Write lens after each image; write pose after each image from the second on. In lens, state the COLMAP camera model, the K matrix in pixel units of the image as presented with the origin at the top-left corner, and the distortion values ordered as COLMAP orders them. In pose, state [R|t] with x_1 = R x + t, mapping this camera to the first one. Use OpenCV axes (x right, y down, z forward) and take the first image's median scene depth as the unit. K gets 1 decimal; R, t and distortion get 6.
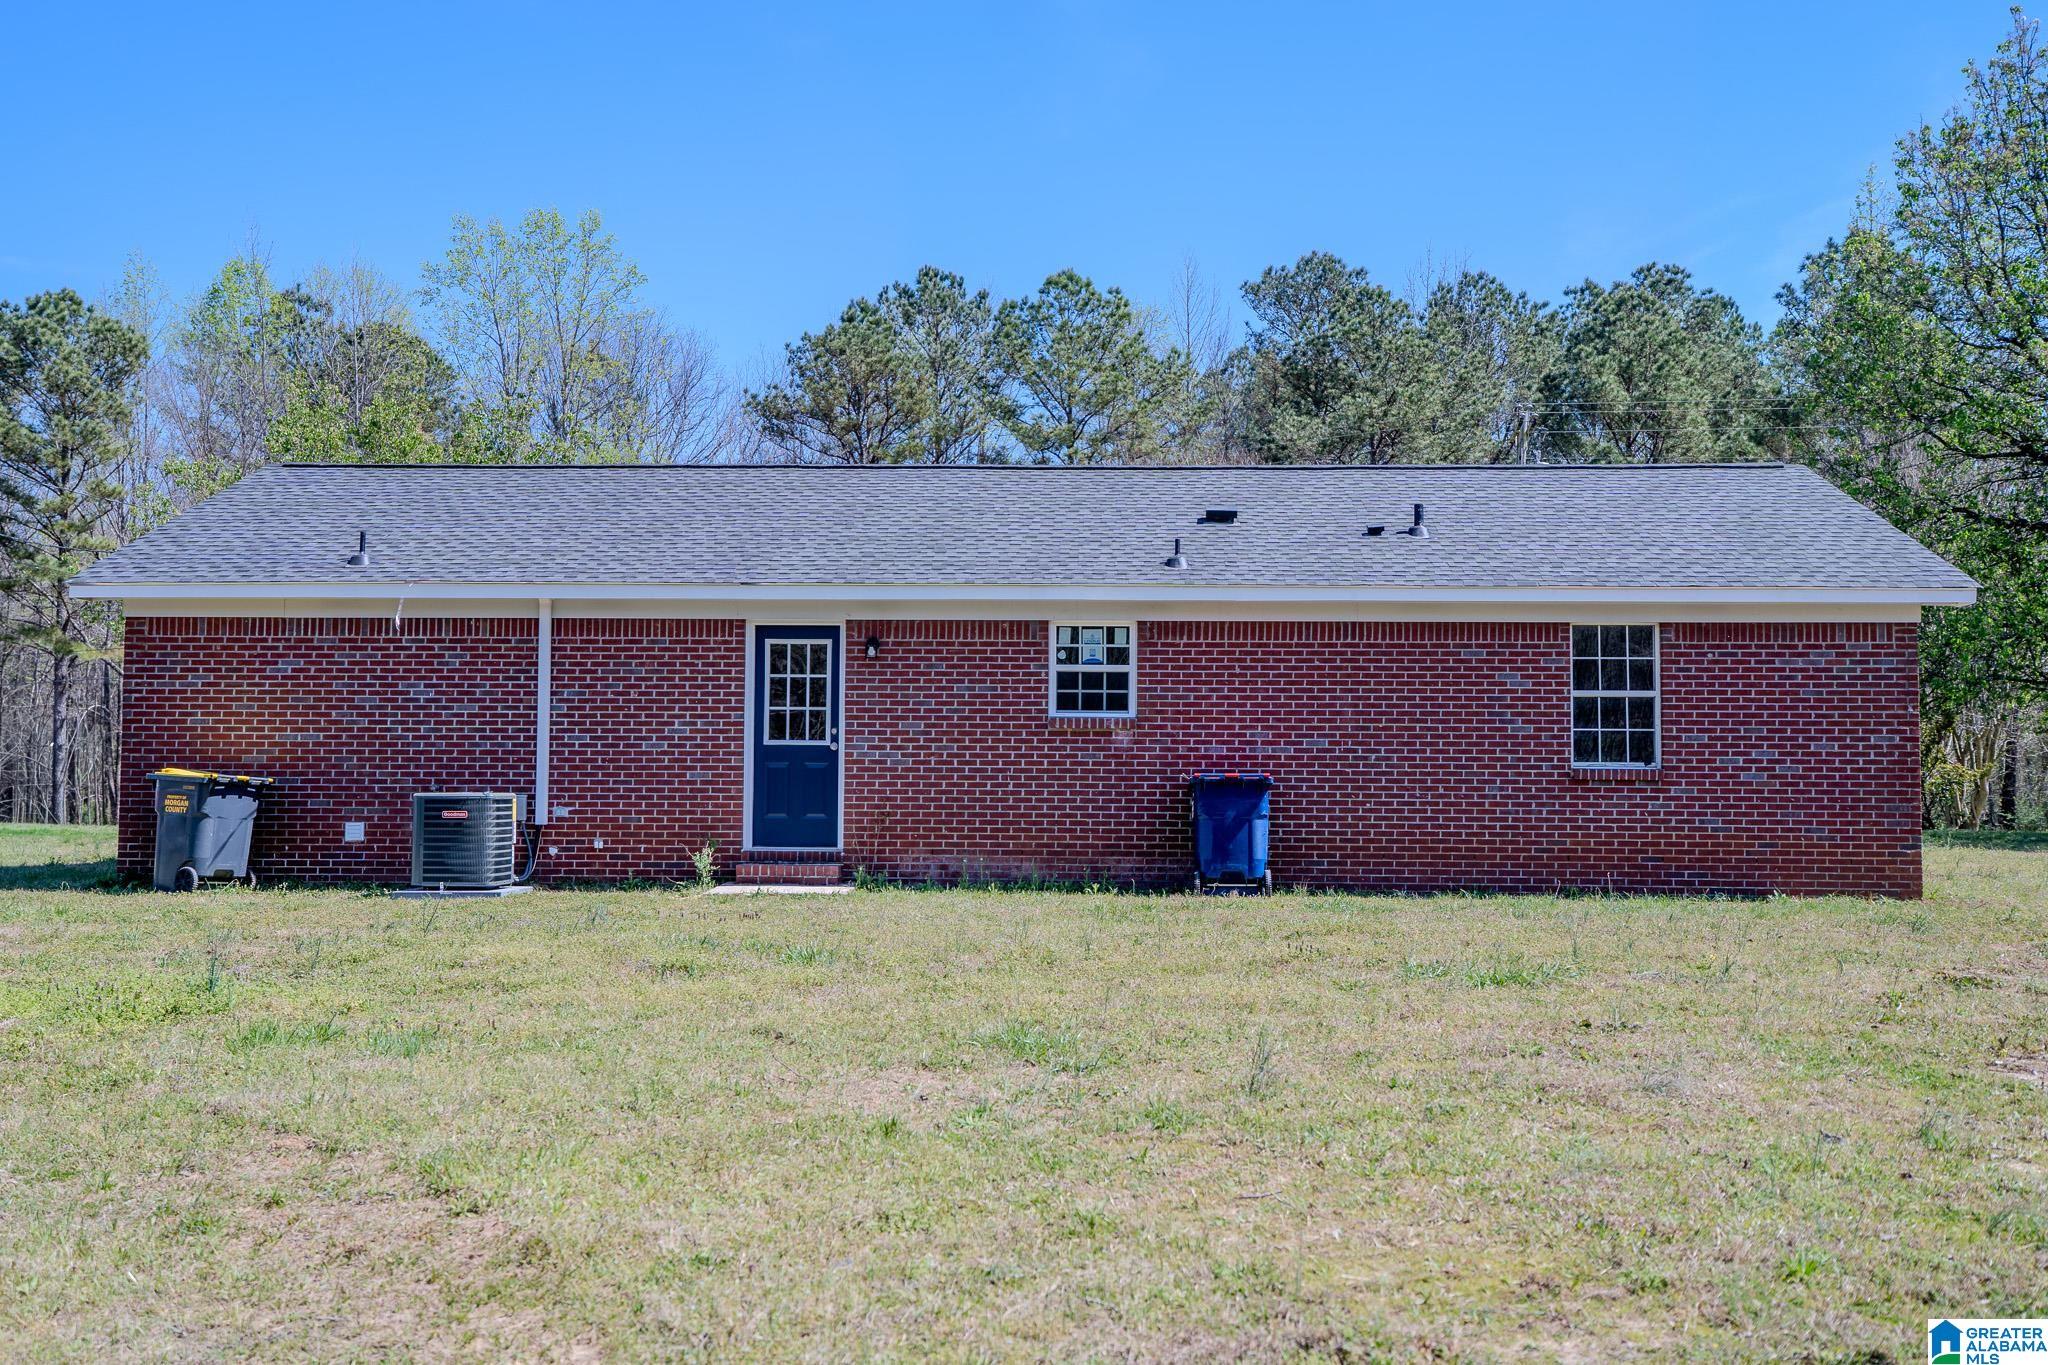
lens RADIAL K [[1935.1, 0, 1037.7], [0, 1935.1, 680.6], [0, 0, 1]] dist [0.060415, 0.000000]
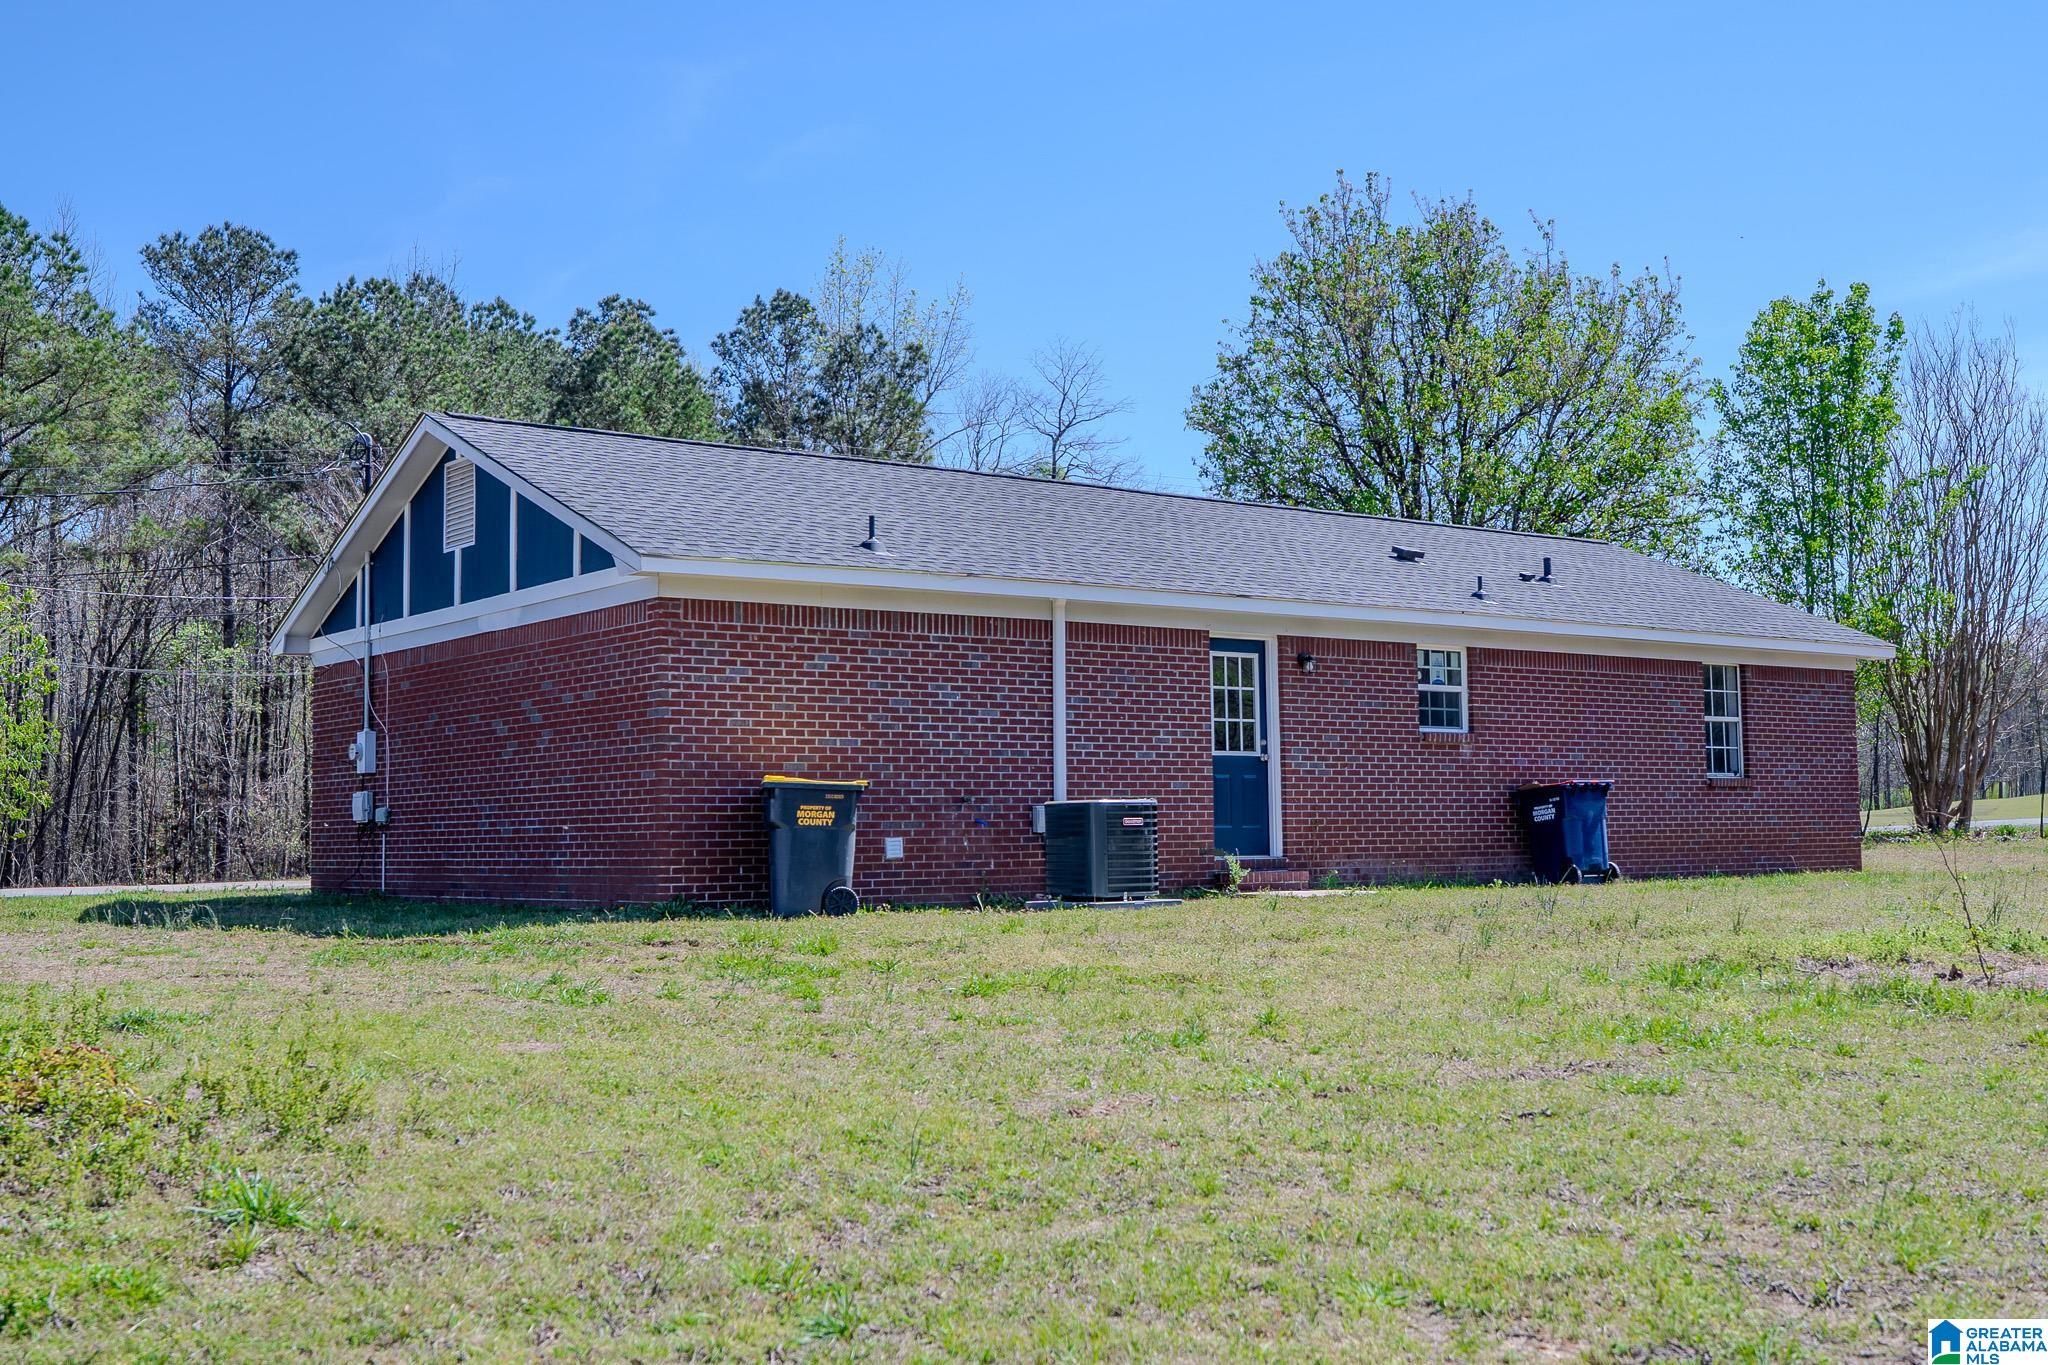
lens RADIAL K [[2183.0, 0, 1021.7], [0, 2183.0, 675.4], [0, 0, 1]] dist [-0.015825, 0.000000]
pose [[0.775170, 0.030299, 0.631026, -0.946497], [-0.012908, 0.999400, -0.032131, 0.029572], [-0.631621, 0.016762, 0.775096, 0.180911]]
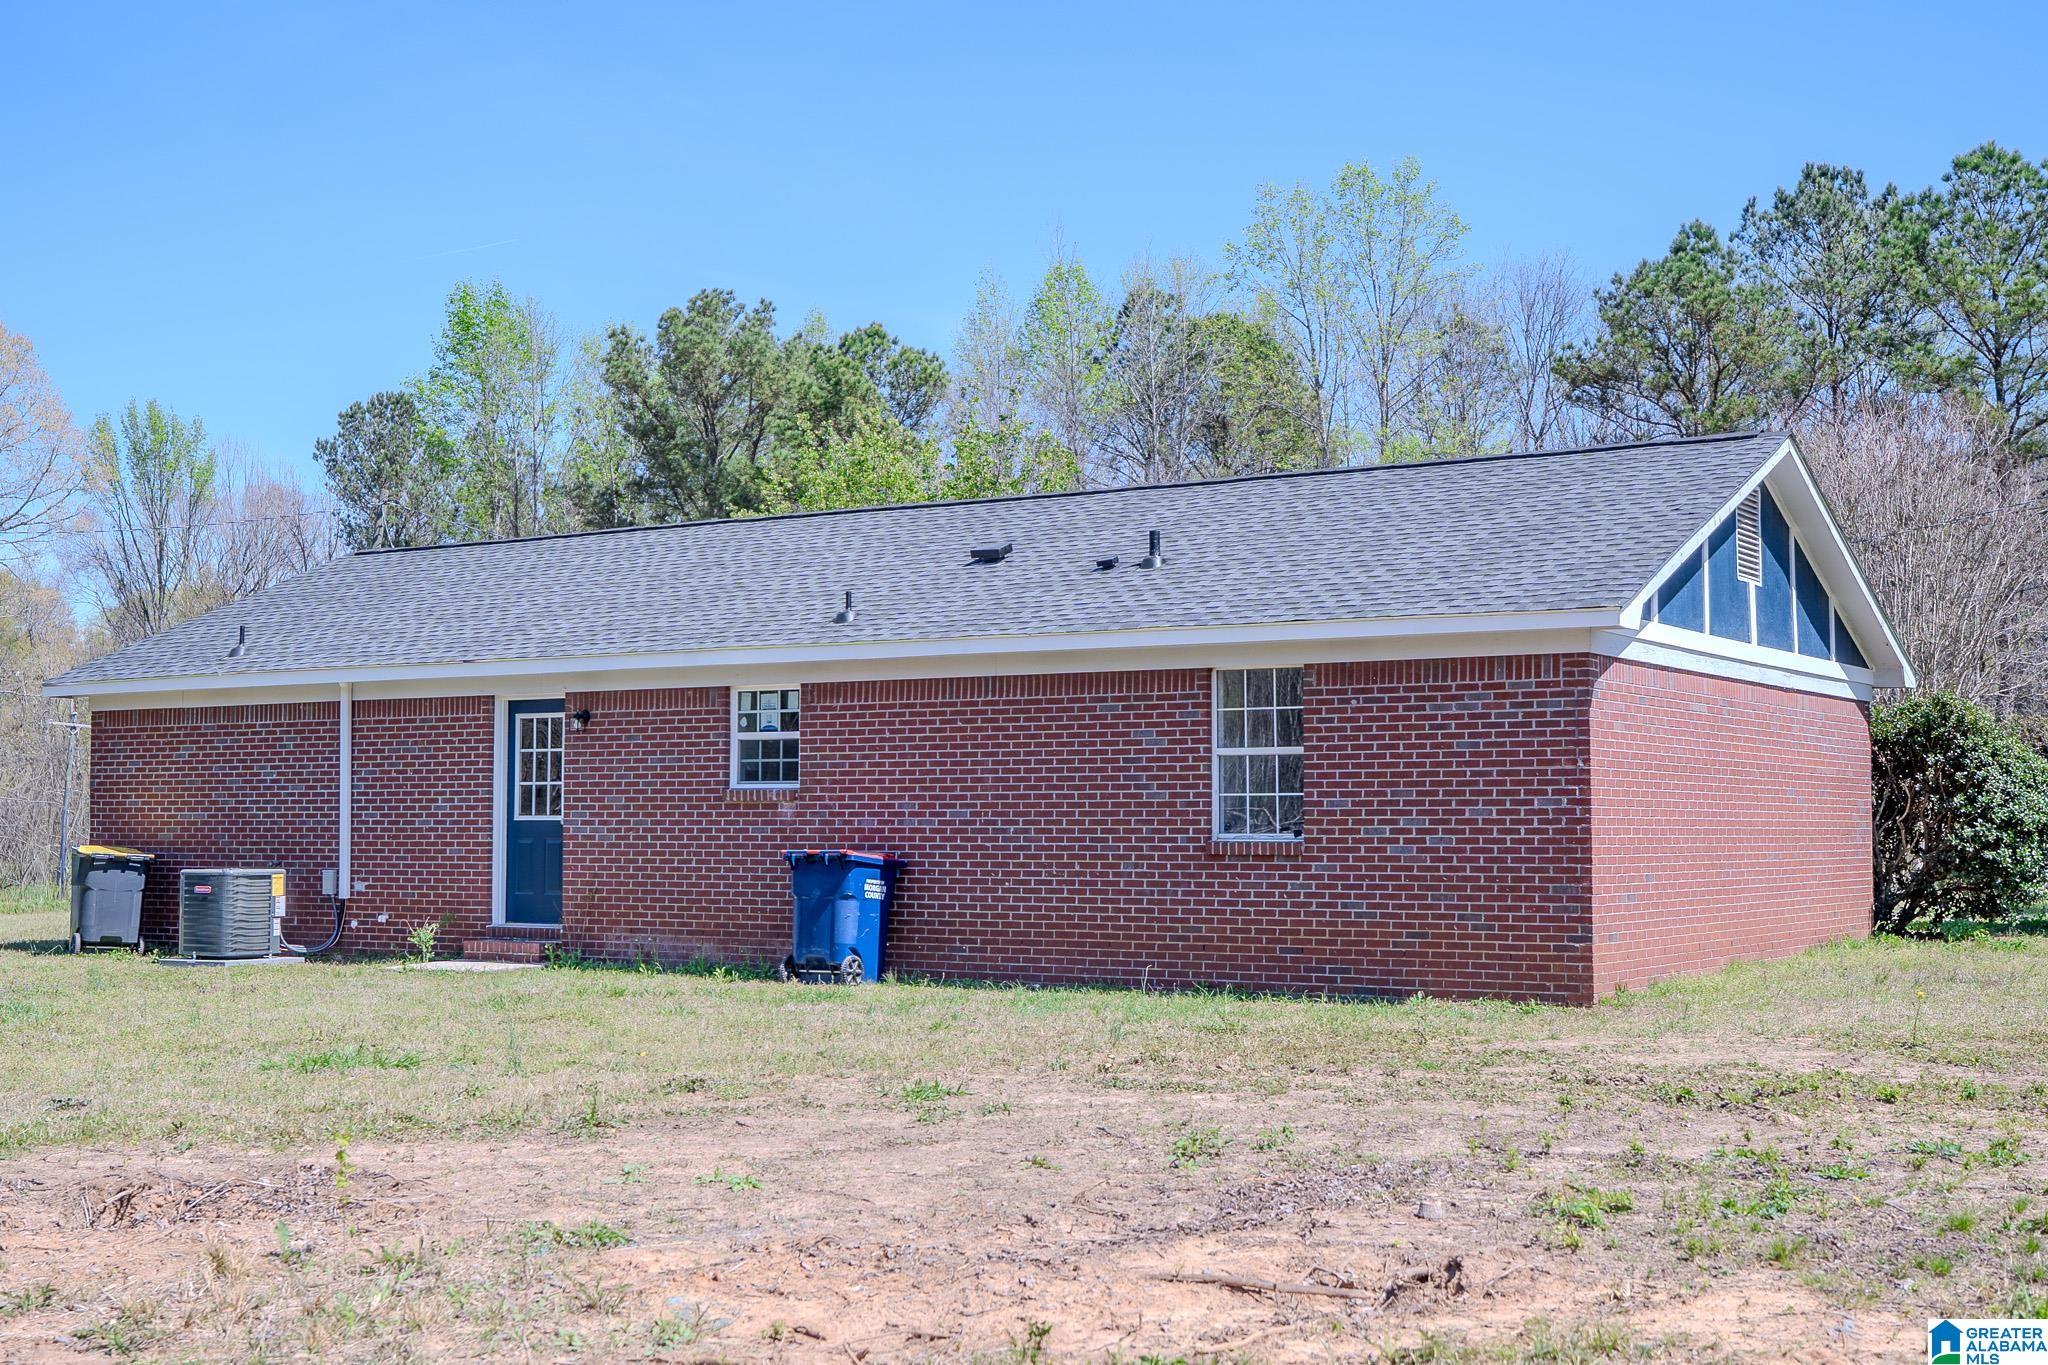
lens RADIAL K [[2523.3, 0, 1026.6], [0, 2523.3, 689.1], [0, 0, 1]] dist [0.006708, 0.000000]
pose [[0.860935, -0.034337, -0.507554, 0.750962], [0.028731, 0.999409, -0.018876, -0.002252], [0.507902, 0.001668, 0.861413, 0.018138]]
